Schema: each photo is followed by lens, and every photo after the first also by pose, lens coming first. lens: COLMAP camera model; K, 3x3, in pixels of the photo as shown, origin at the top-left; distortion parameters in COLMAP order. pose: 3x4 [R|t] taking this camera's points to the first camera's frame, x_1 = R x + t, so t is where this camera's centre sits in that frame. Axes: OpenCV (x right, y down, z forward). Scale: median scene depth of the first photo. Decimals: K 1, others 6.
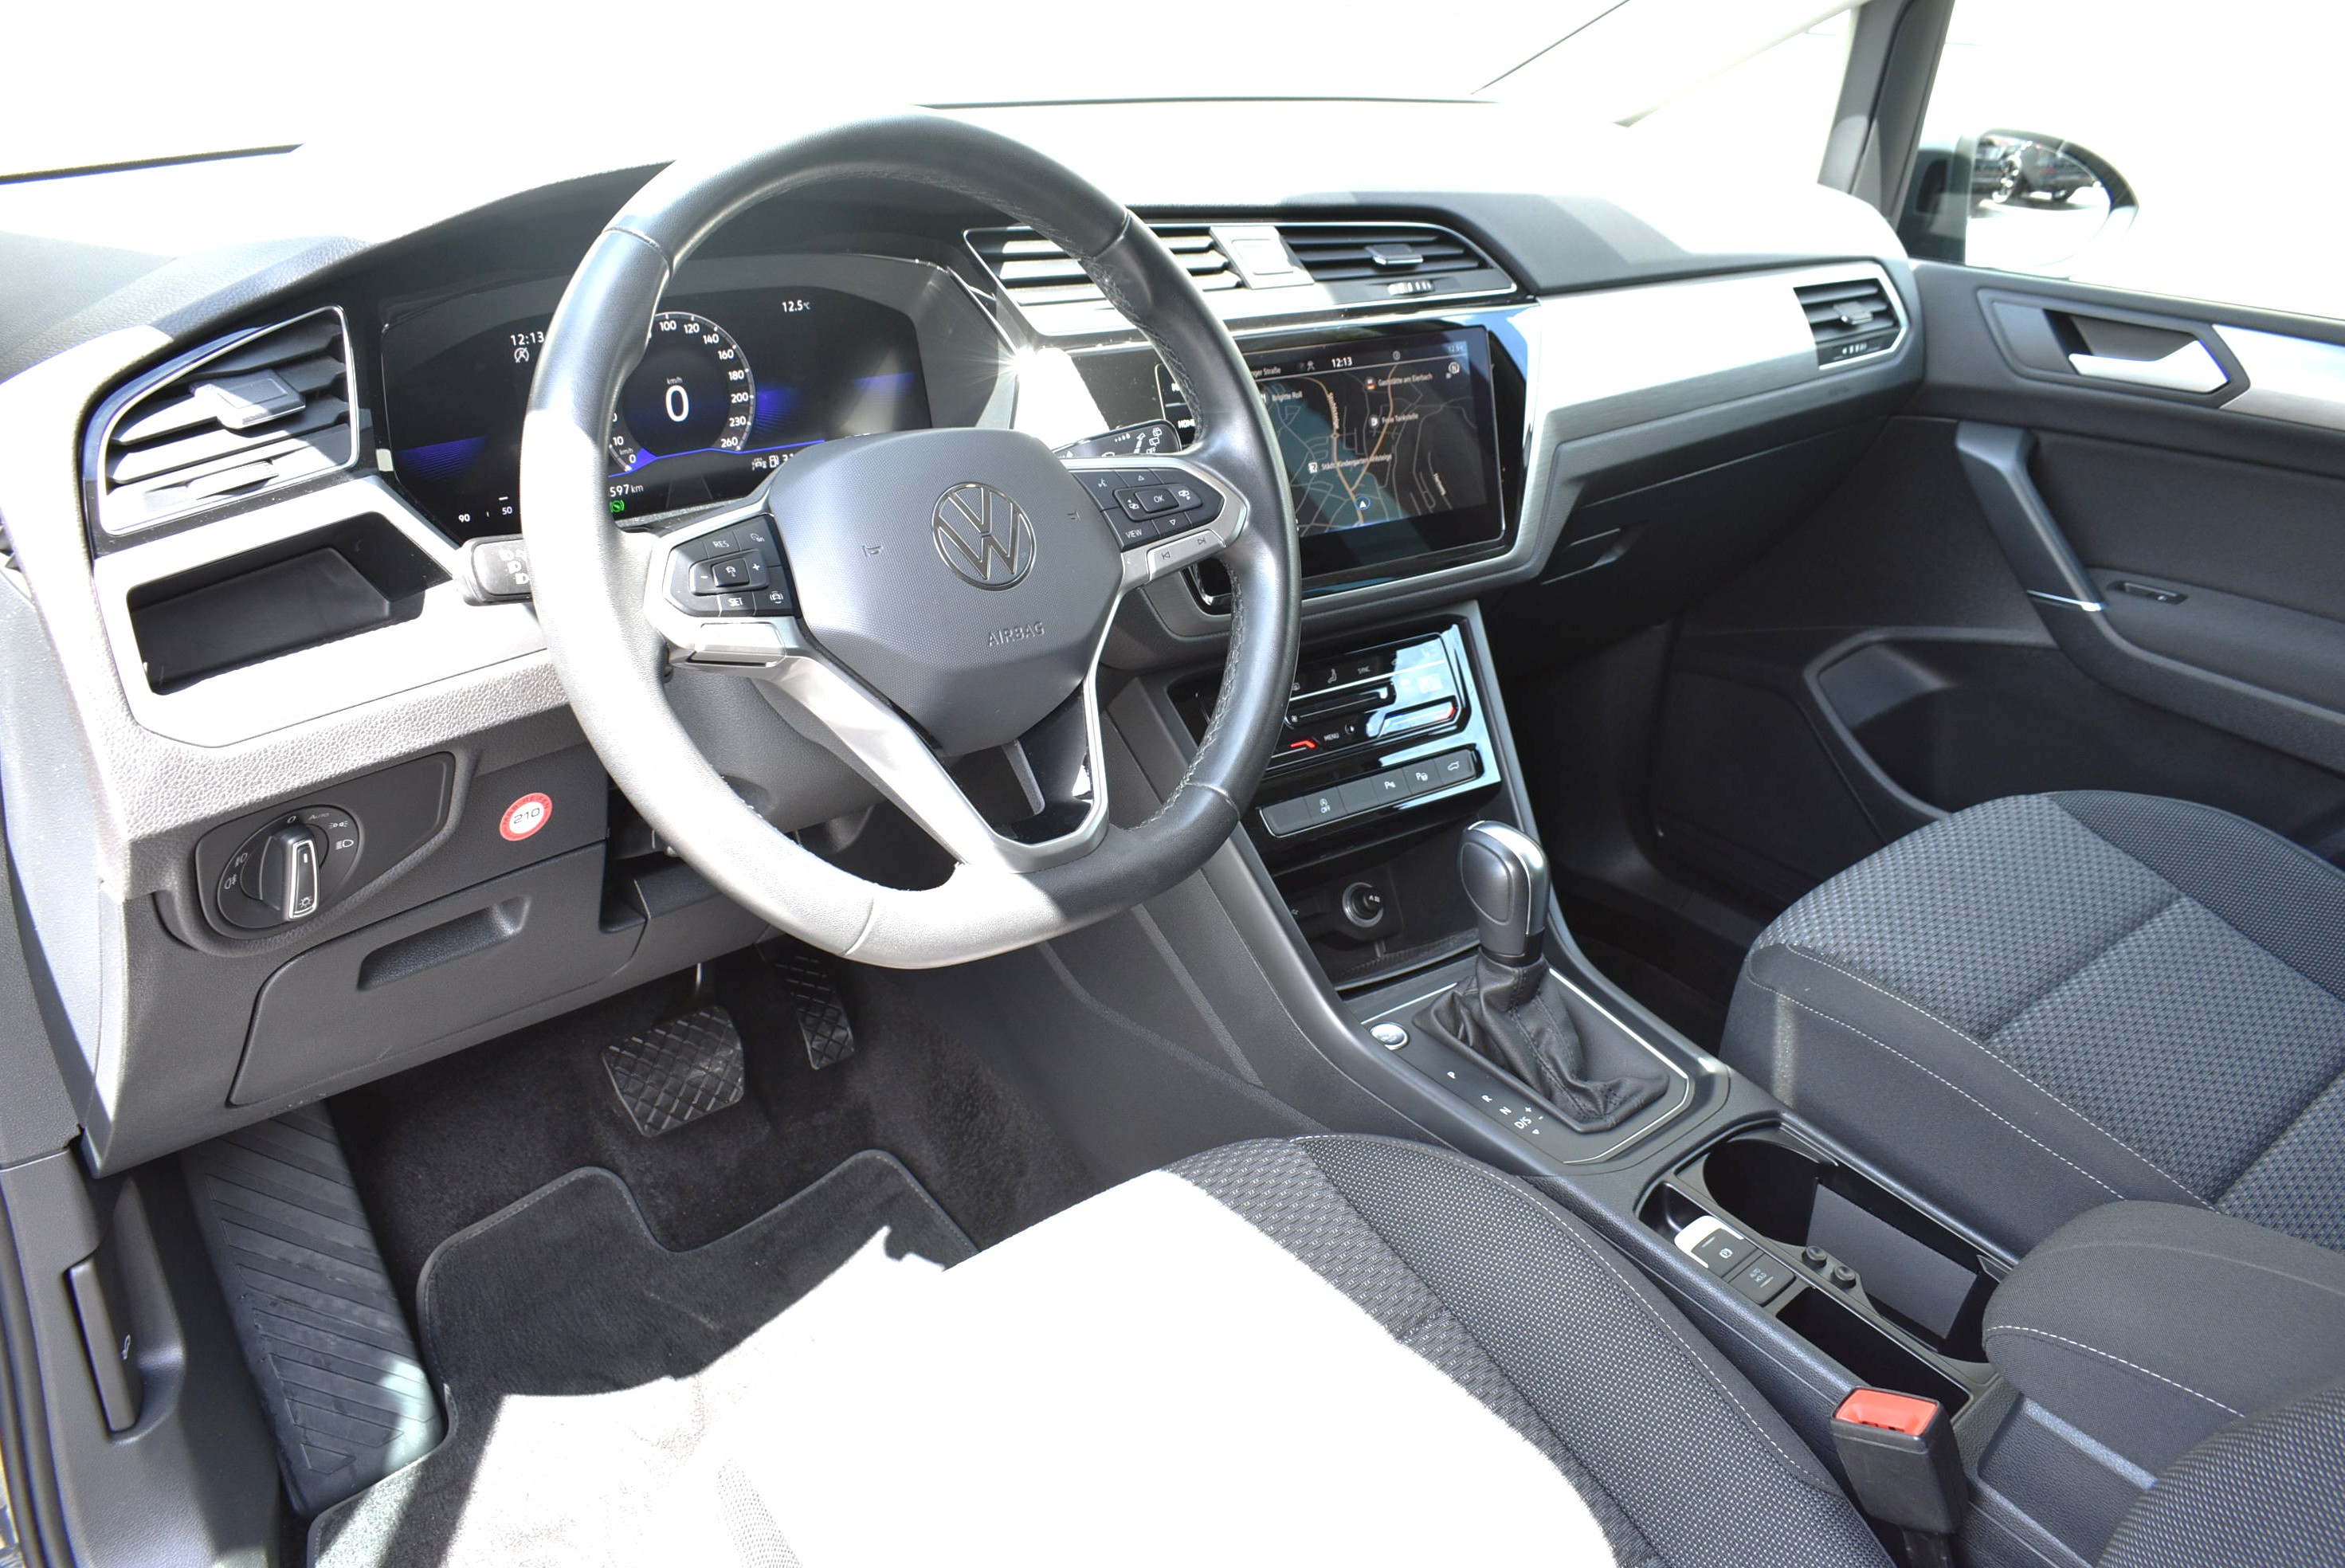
lens RADIAL K [[1799.0, 0, 1173.8], [0, 1799.0, 760.0], [0, 0, 1]] dist [-0.017921, 0.010965]
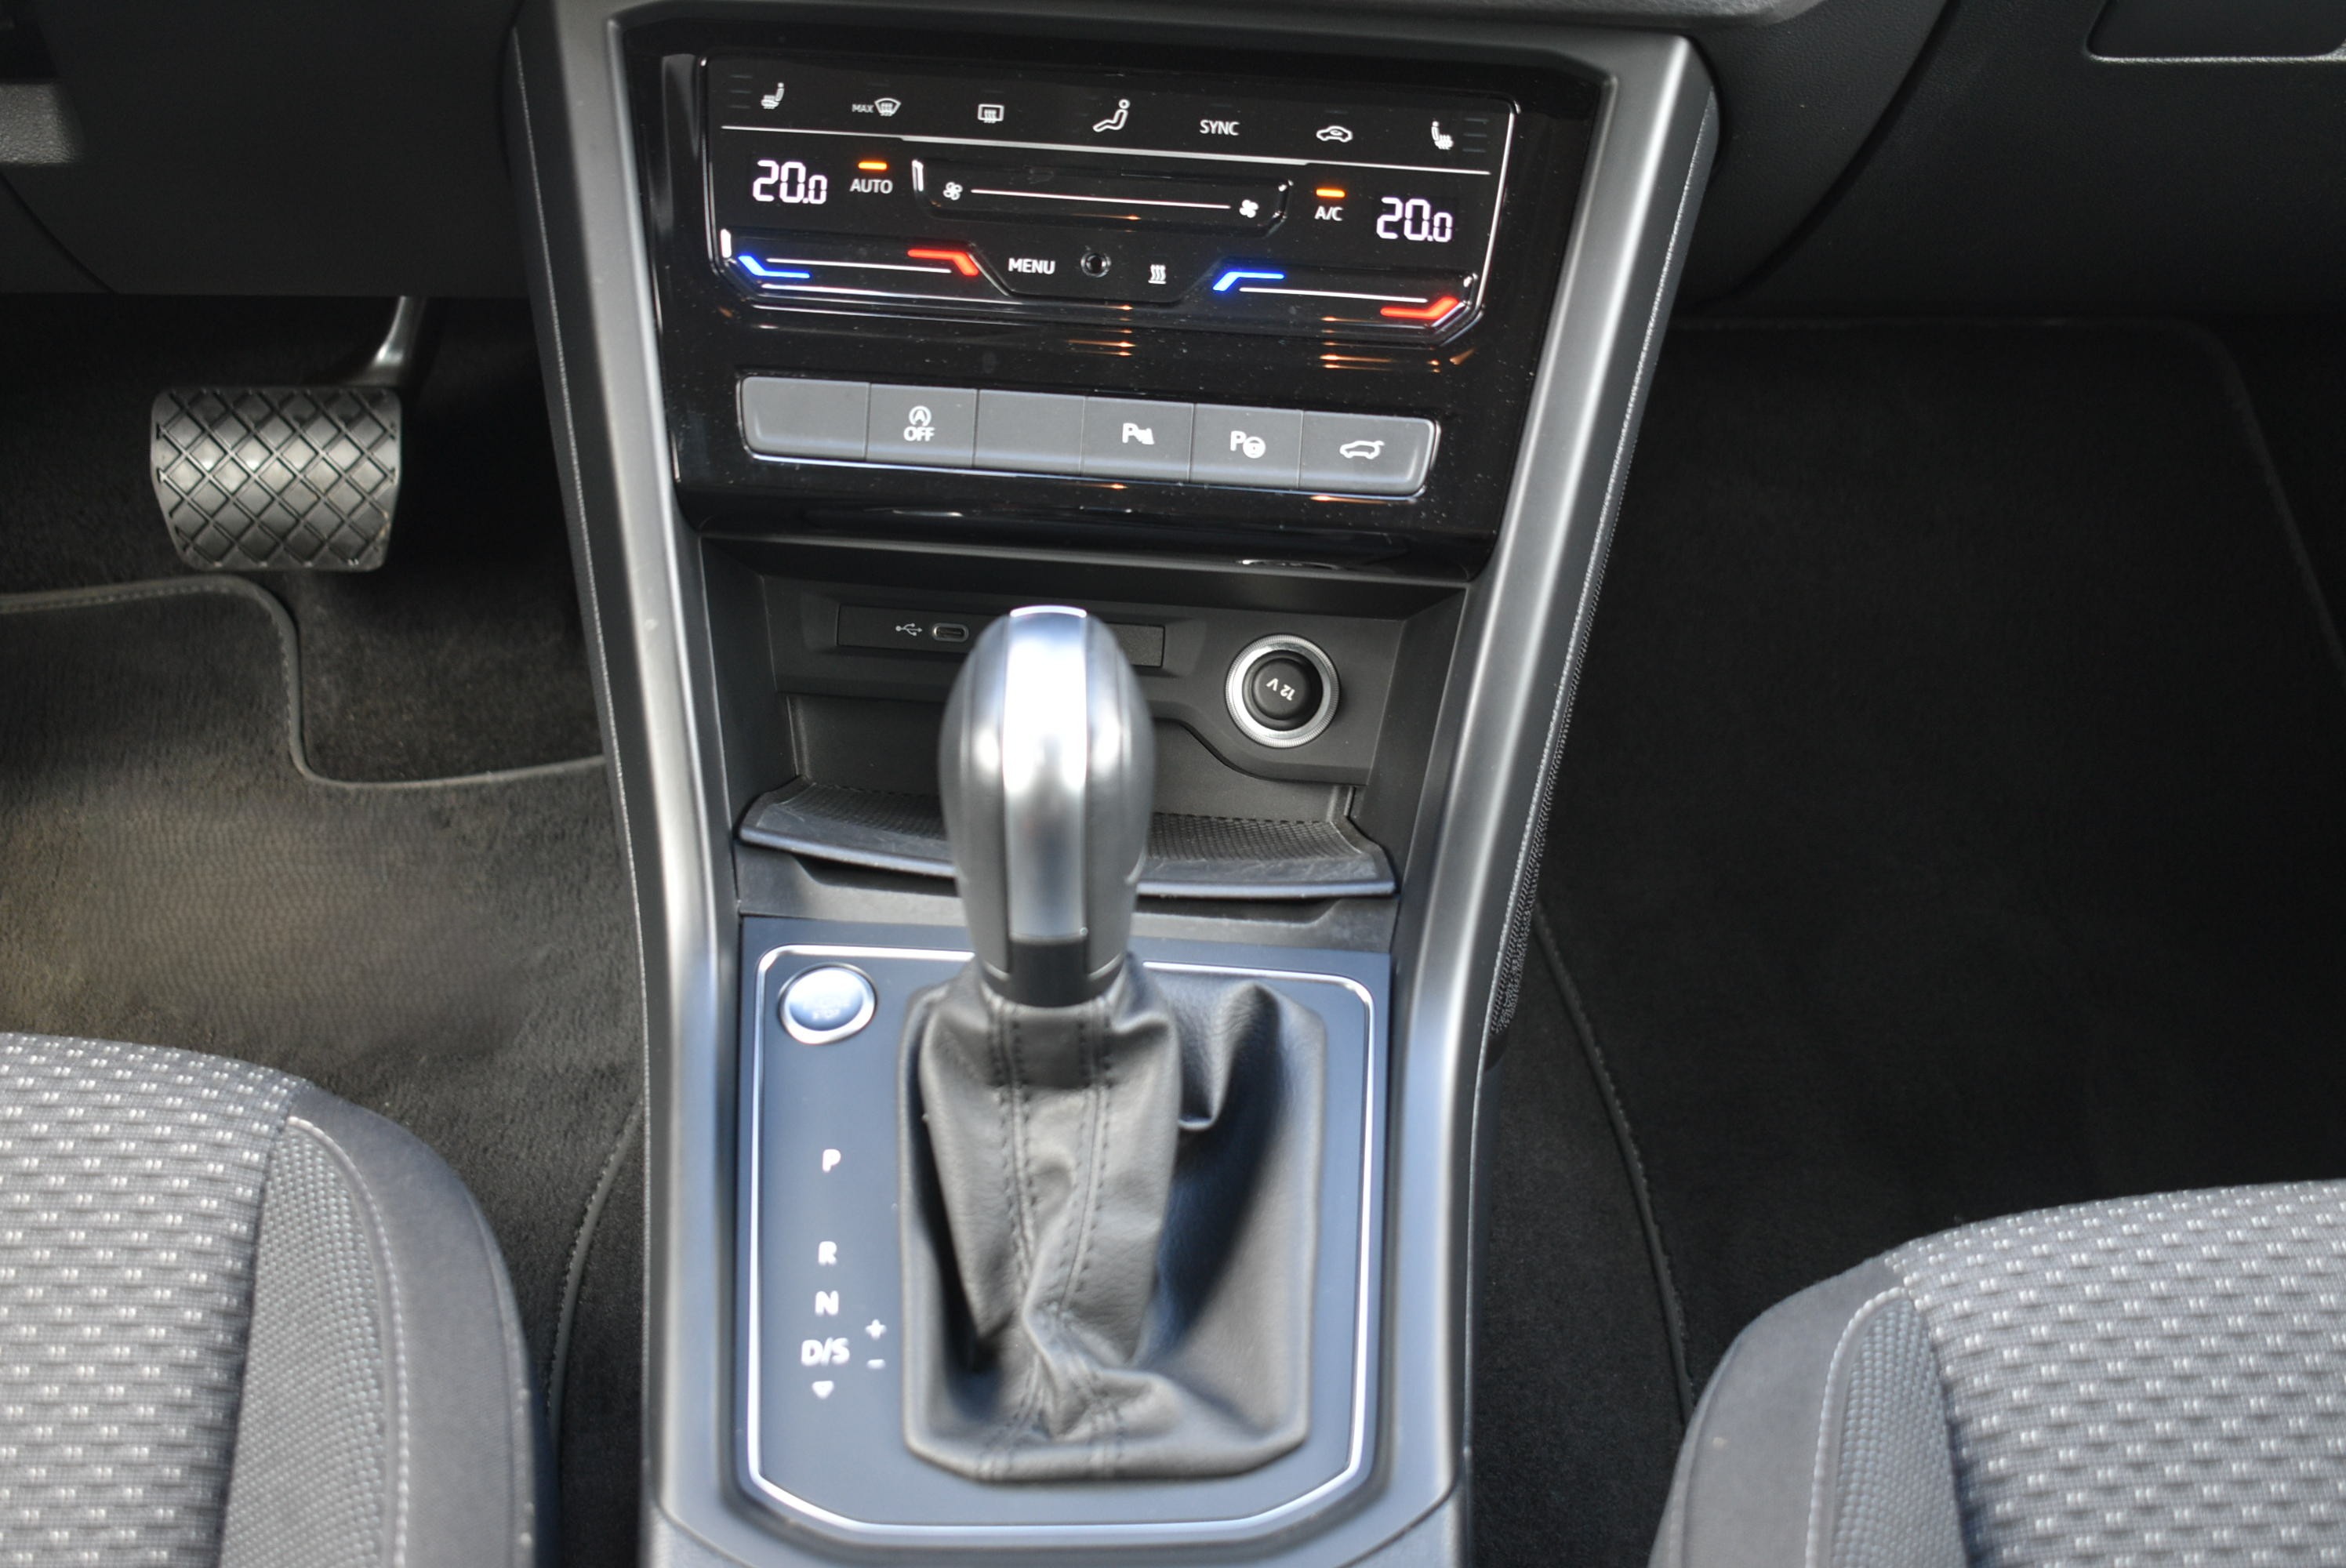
lens RADIAL K [[2911.9, 0, 1184.1], [0, 2911.9, 773.3], [0, 0, 1]] dist [-0.024841, 0.000000]
pose [[0.770568, 0.408851, -0.488944, 0.456932], [-0.264084, 0.903002, 0.338890, -0.133202], [0.580073, -0.132015, 0.803796, 0.485195]]
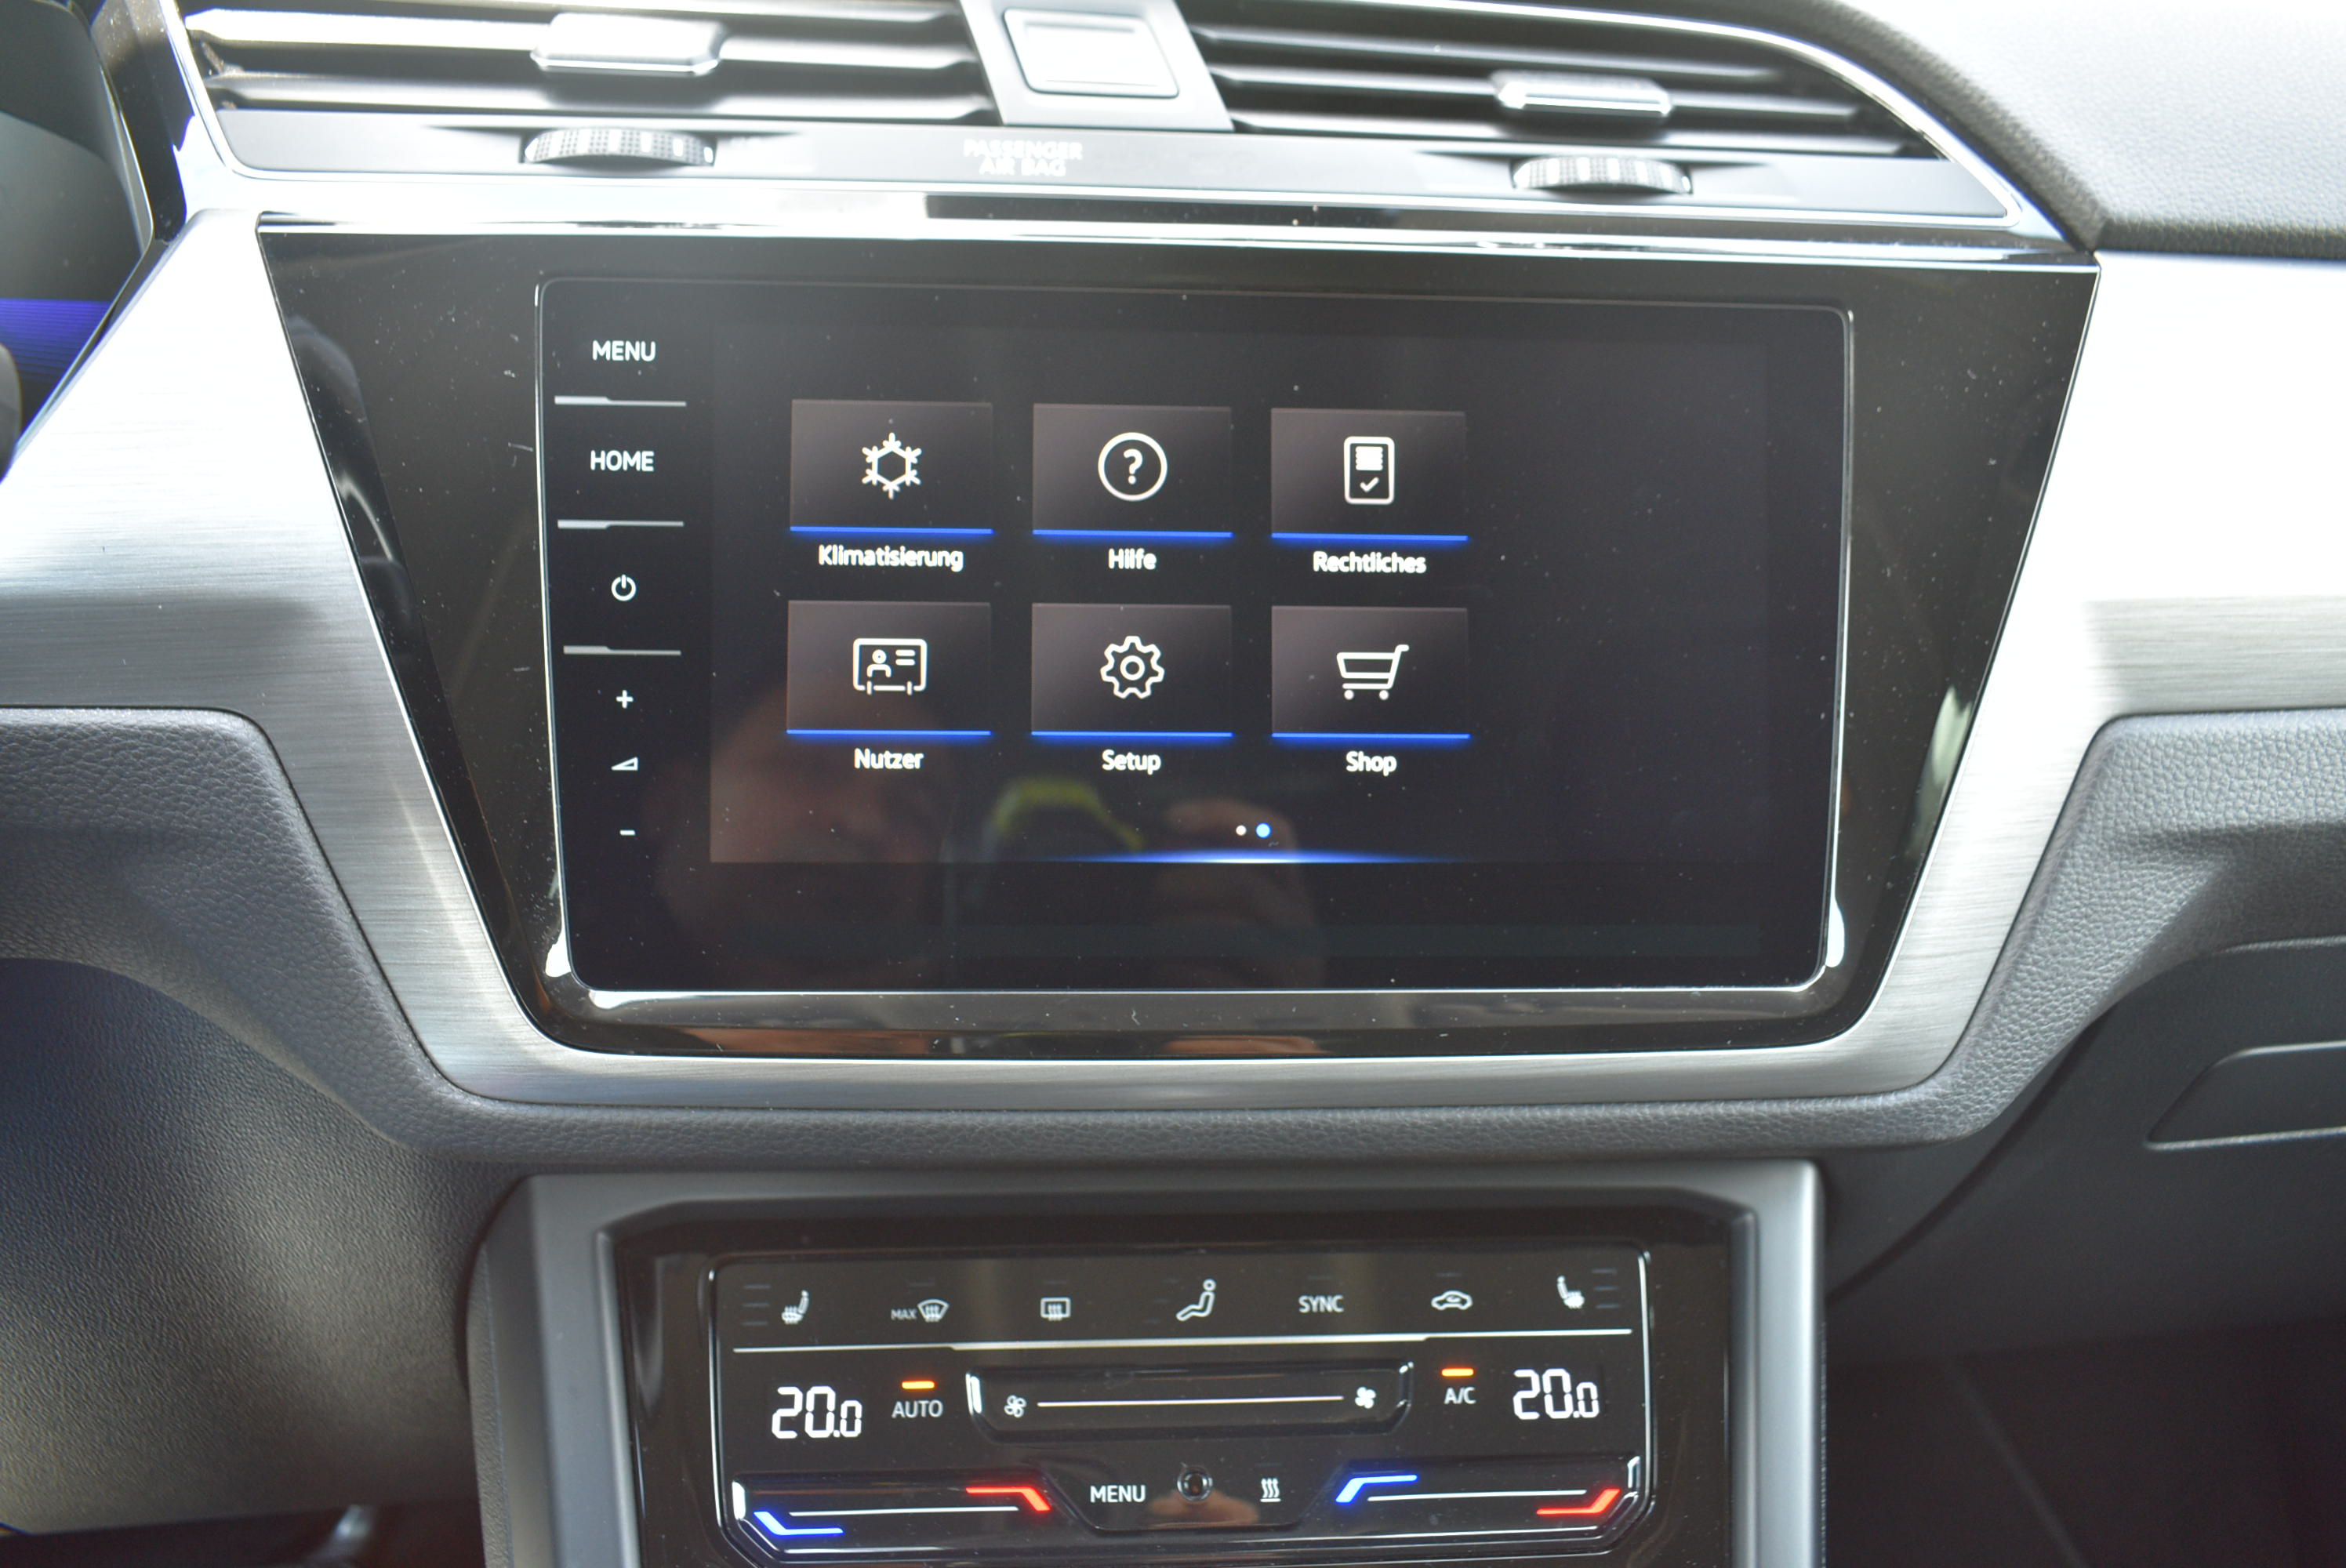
lens RADIAL K [[1799.7, 0, 1181.0], [0, 1799.7, 779.2], [0, 0, 1]] dist [-0.017921, 0.010965]
pose [[0.856662, 0.126864, -0.500036, 0.236831], [-0.209184, 0.971452, -0.111908, -0.101455], [0.471563, 0.200467, 0.858744, 0.686983]]
